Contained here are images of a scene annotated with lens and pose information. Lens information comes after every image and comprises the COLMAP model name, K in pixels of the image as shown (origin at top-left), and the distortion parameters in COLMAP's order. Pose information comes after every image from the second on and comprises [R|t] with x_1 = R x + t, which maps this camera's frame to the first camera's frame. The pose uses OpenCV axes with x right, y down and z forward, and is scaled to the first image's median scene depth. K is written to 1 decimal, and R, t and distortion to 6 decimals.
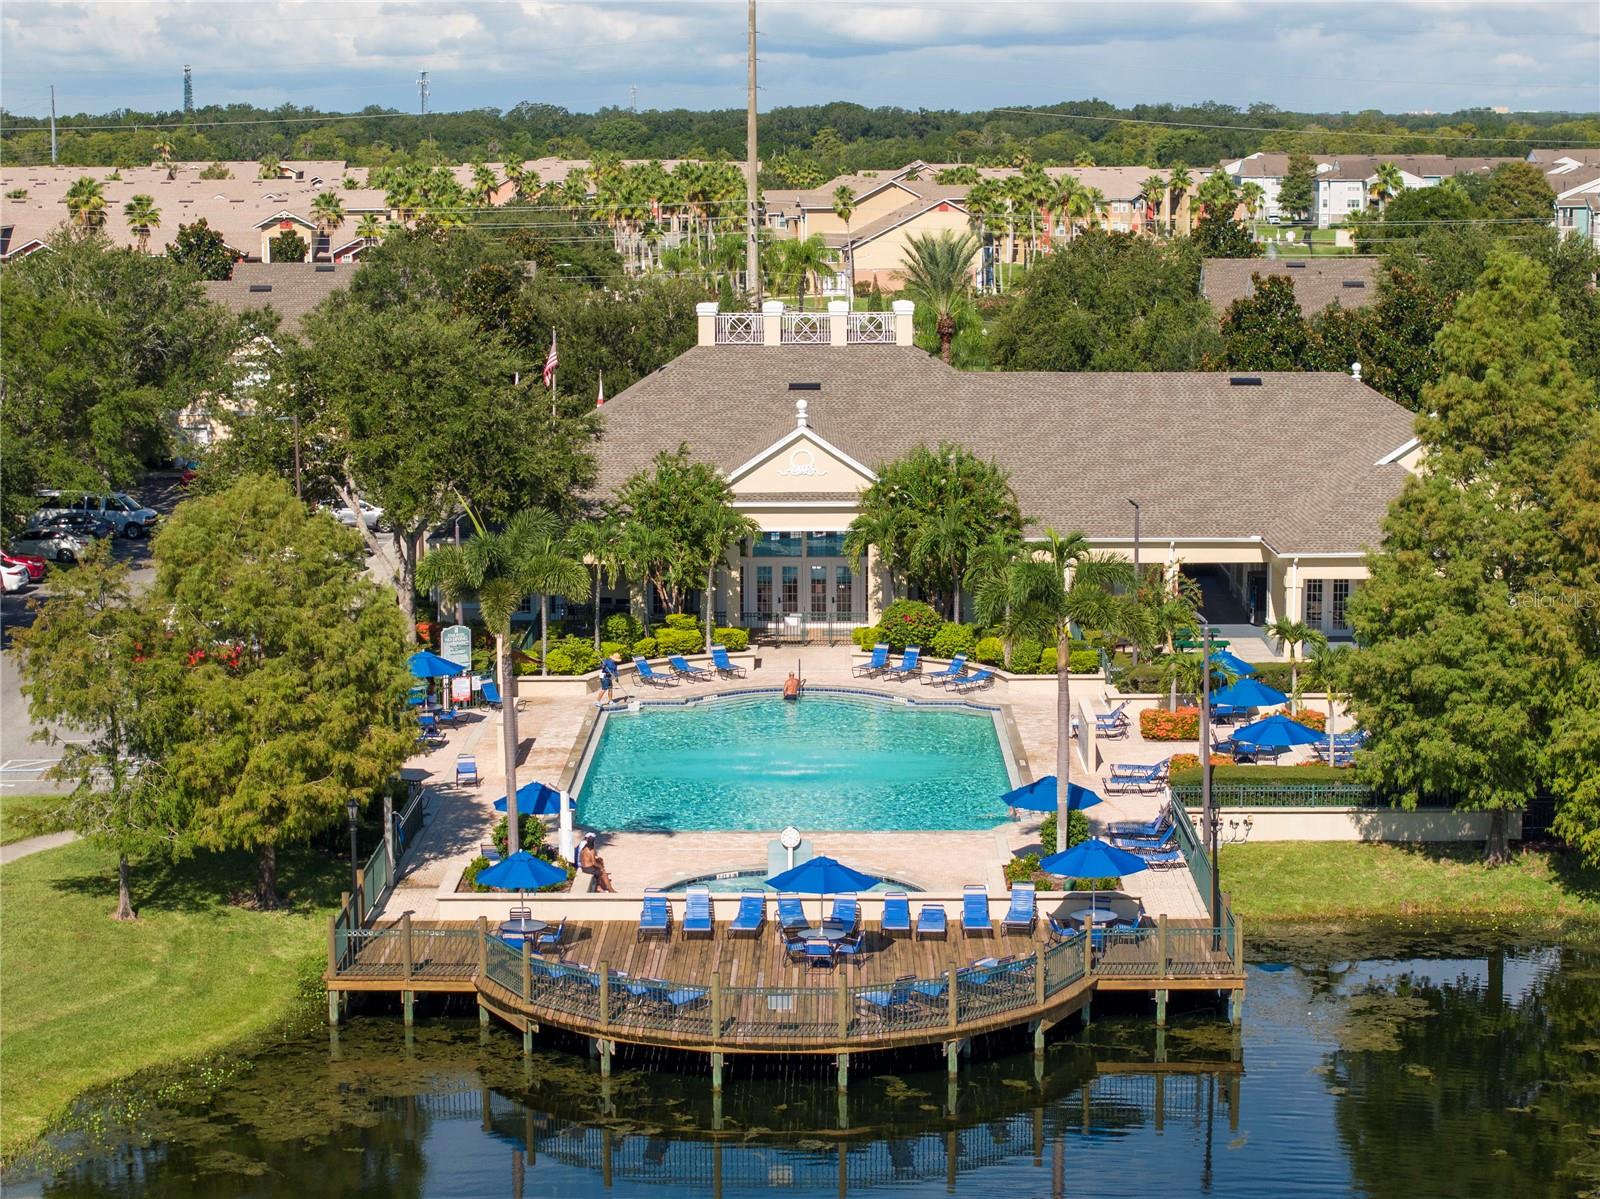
lens RADIAL K [[3212.4, 0, 796.7], [0, 3212.4, 606.4], [0, 0, 1]] dist [-0.096474, 0.000000]
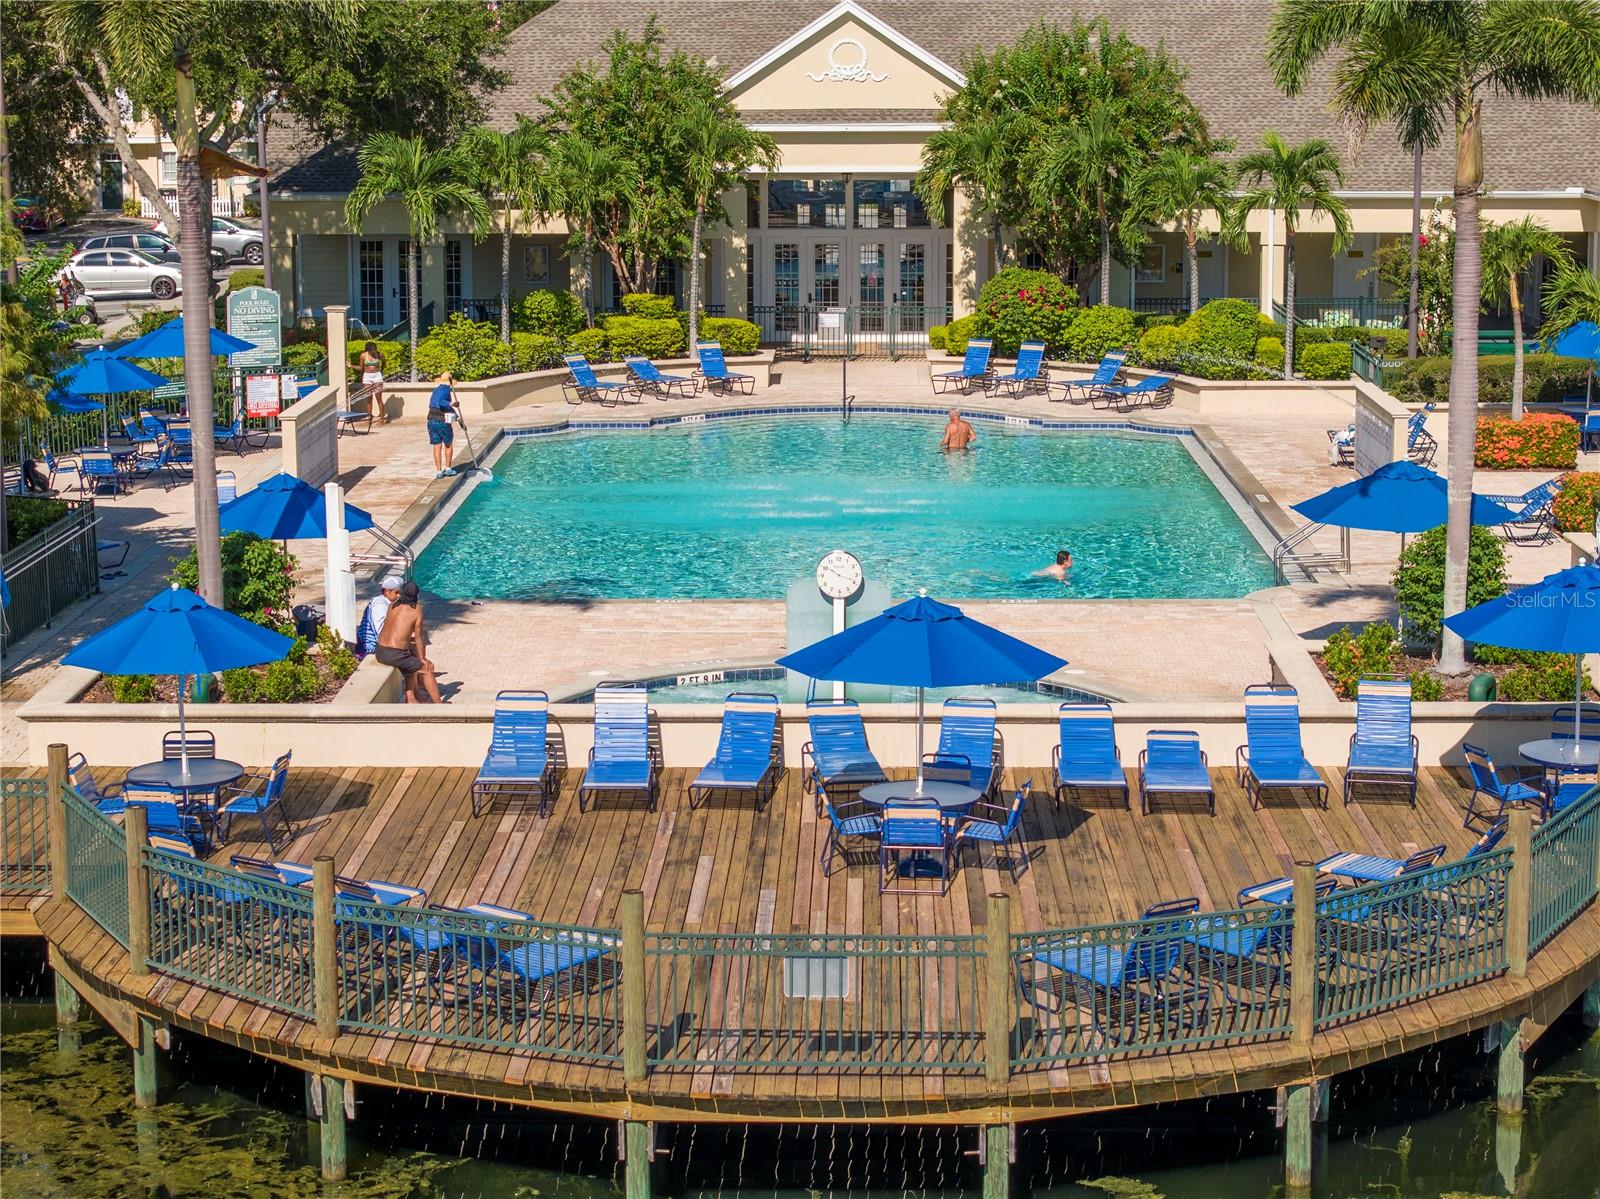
lens RADIAL K [[3212.4, 0, 796.5], [0, 3212.4, 594.1], [0, 0, 1]] dist [-0.096474, 0.000000]
pose [[0.999962, 0.001923, -0.008449, -0.003840], [-0.001716, 0.999701, 0.024394, 0.061089], [0.008493, -0.024379, 0.999667, 0.543737]]
